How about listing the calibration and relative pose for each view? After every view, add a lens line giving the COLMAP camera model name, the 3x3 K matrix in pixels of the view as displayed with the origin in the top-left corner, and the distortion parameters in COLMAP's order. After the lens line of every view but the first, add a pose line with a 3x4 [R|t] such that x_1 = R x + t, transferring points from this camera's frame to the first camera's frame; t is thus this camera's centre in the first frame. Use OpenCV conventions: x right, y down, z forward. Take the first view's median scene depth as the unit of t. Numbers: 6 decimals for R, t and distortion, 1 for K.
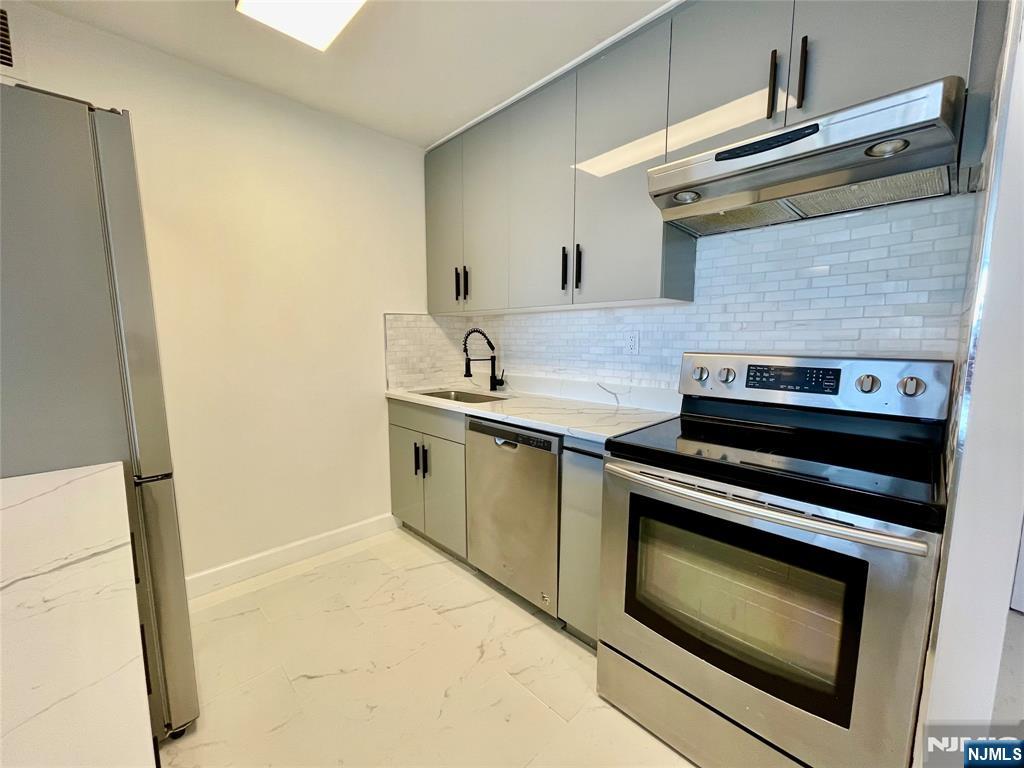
lens RADIAL K [[415.5, 0, 511.8], [0, 415.5, 385.5], [0, 0, 1]] dist [-0.002626, 0.001895]
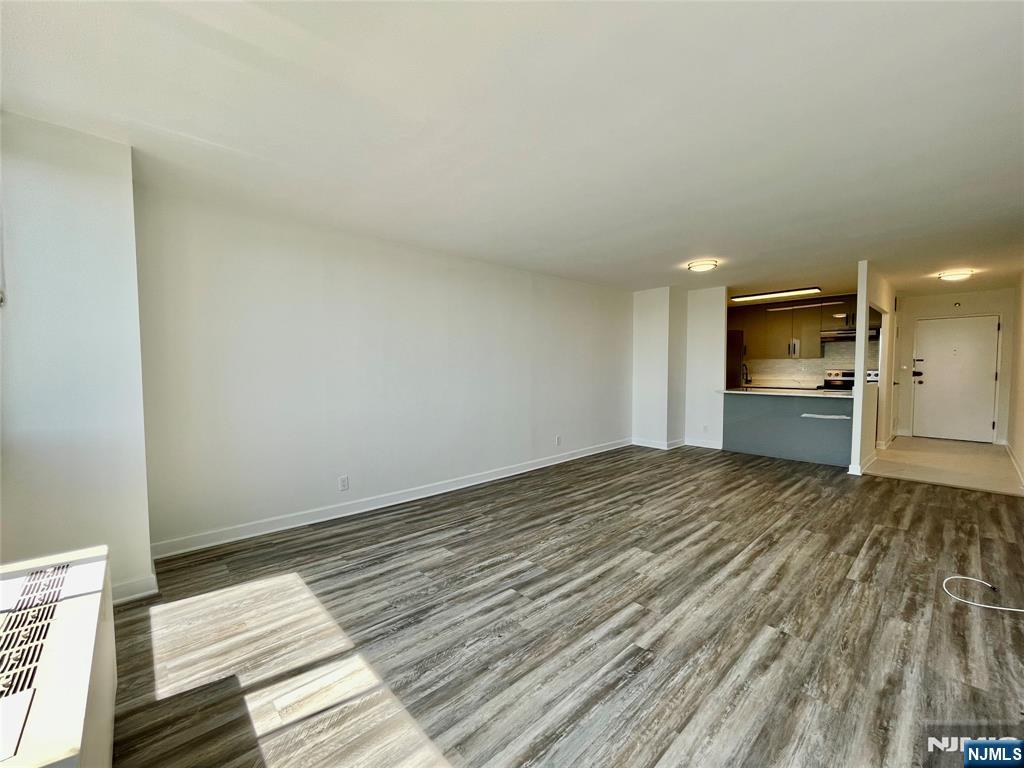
lens RADIAL K [[415.5, 0, 511.4], [0, 415.5, 388.9], [0, 0, 1]] dist [-0.002626, 0.001895]
pose [[0.999783, -0.003931, -0.020468, -2.231556], [0.002623, 0.997975, -0.063550, 0.310778], [0.020676, 0.063482, 0.997769, -2.720615]]
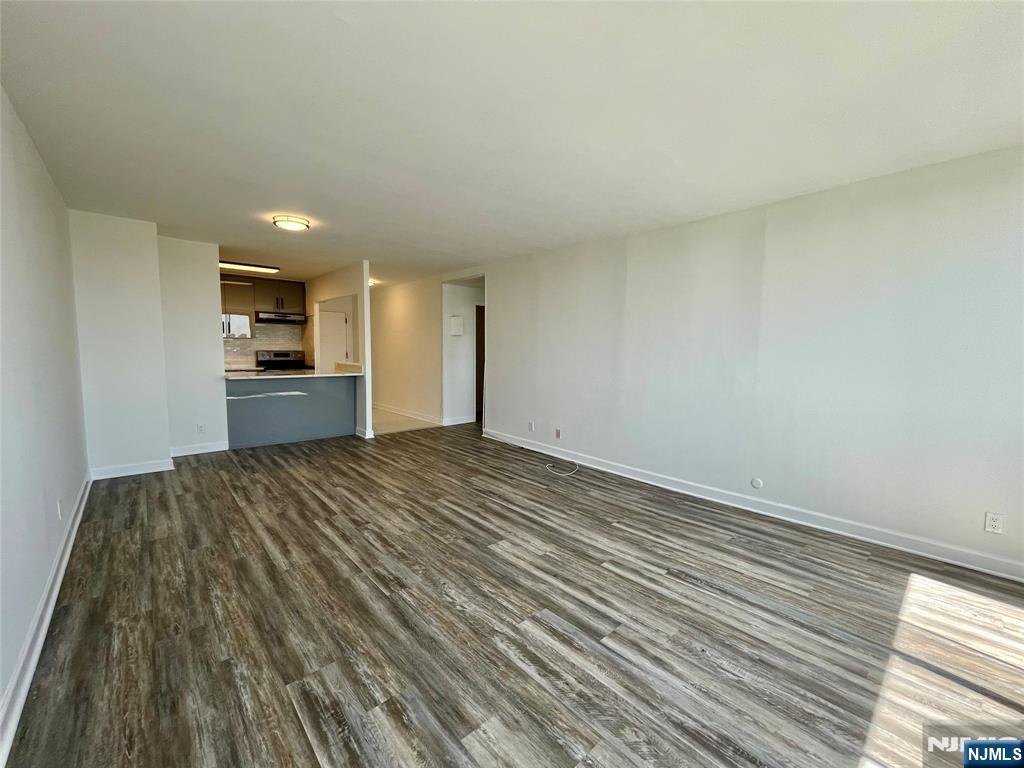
lens RADIAL K [[415.5, 0, 508.0], [0, 415.5, 389.3], [0, 0, 1]] dist [-0.002626, 0.001895]
pose [[0.035152, -0.098027, 0.994563, -3.110522], [0.103198, 0.990214, 0.093951, 0.150225], [-0.994040, 0.099334, 0.044924, -1.410487]]
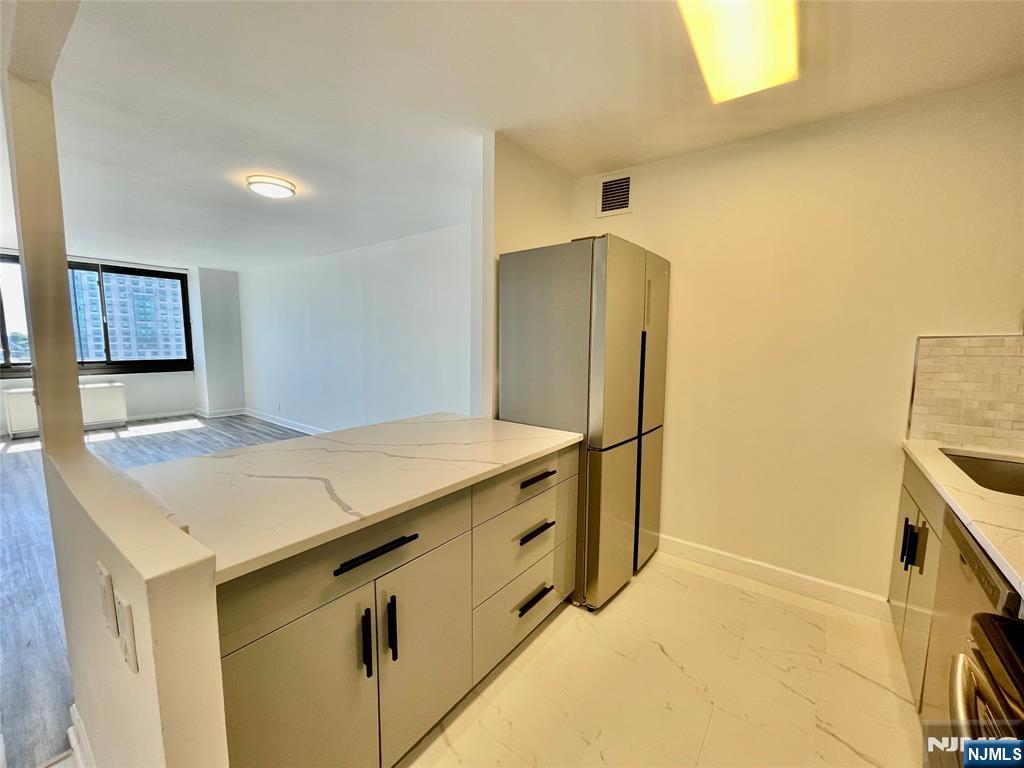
lens RADIAL K [[415.5, 0, 505.0], [0, 415.5, 385.7], [0, 0, 1]] dist [-0.002626, 0.001895]
pose [[0.151995, 0.110720, -0.982160, 0.403656], [-0.126184, 0.987748, 0.091822, -0.078199], [0.980293, 0.109976, 0.164104, 0.204888]]
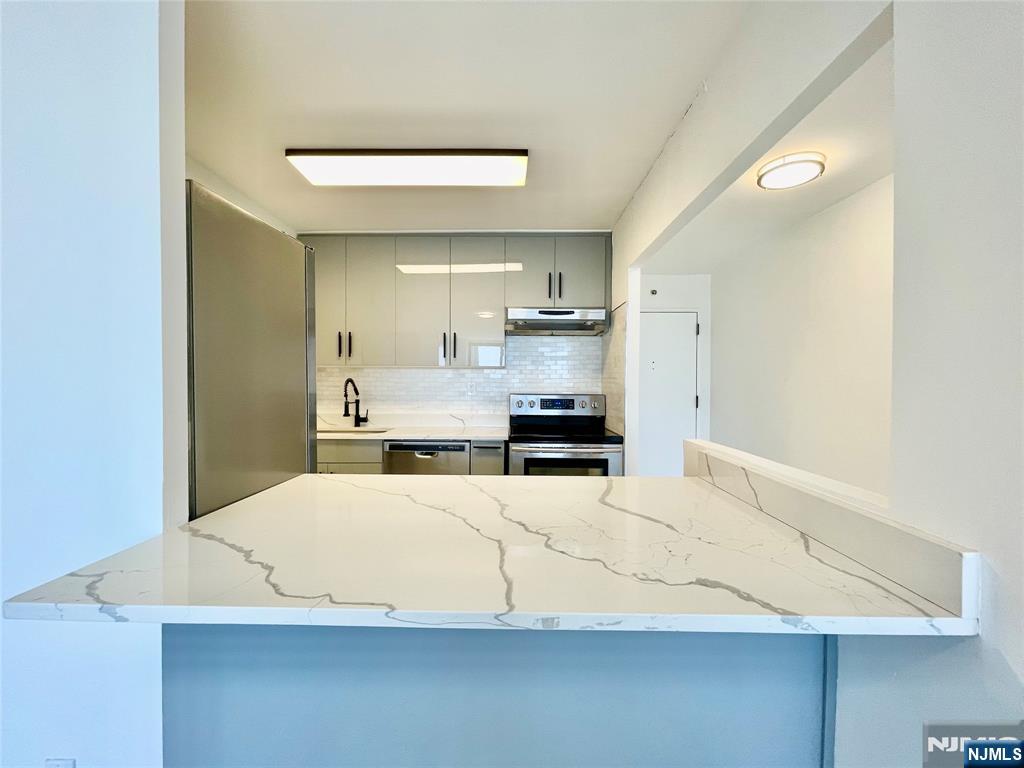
lens RADIAL K [[415.5, 0, 508.9], [0, 415.5, 382.9], [0, 0, 1]] dist [-0.002626, 0.001895]
pose [[0.705907, 0.002192, 0.708302, -0.806847], [0.076762, 0.993869, -0.079578, 0.021196], [-0.704133, 0.110546, 0.701410, -0.312672]]
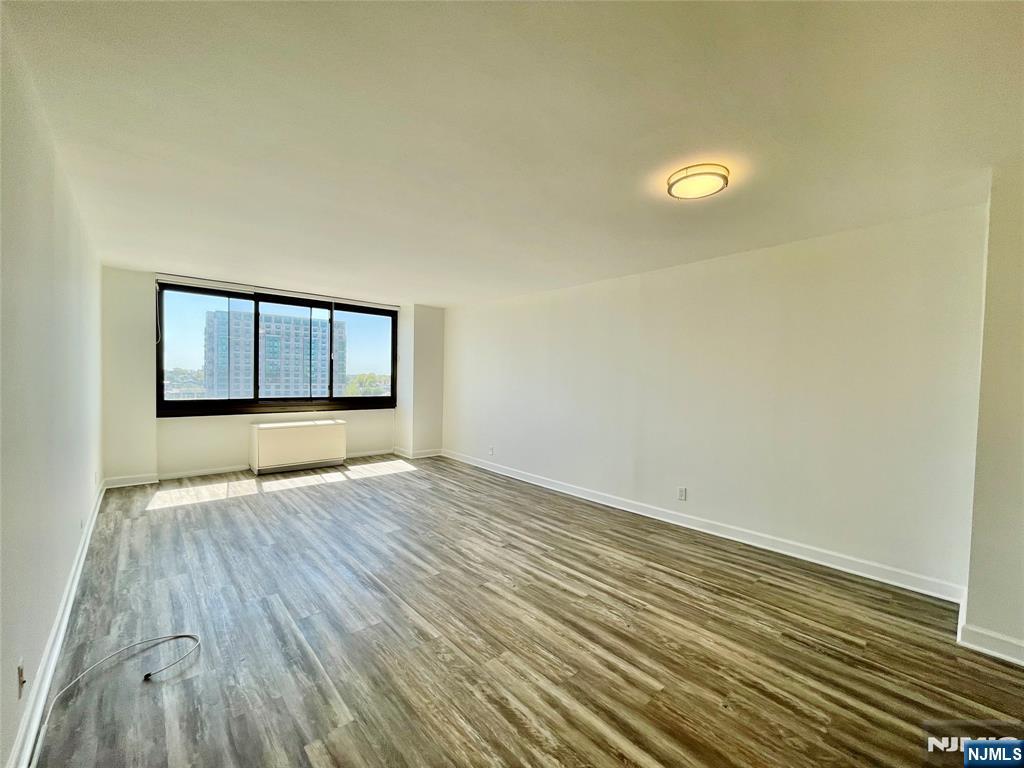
lens RADIAL K [[415.5, 0, 507.6], [0, 415.5, 384.5], [0, 0, 1]] dist [-0.002626, 0.001895]
pose [[-0.036327, 0.018808, -0.999163, -0.074755], [-0.138138, 0.990130, 0.023660, 0.048560], [0.989747, 0.138881, -0.033371, -0.810864]]
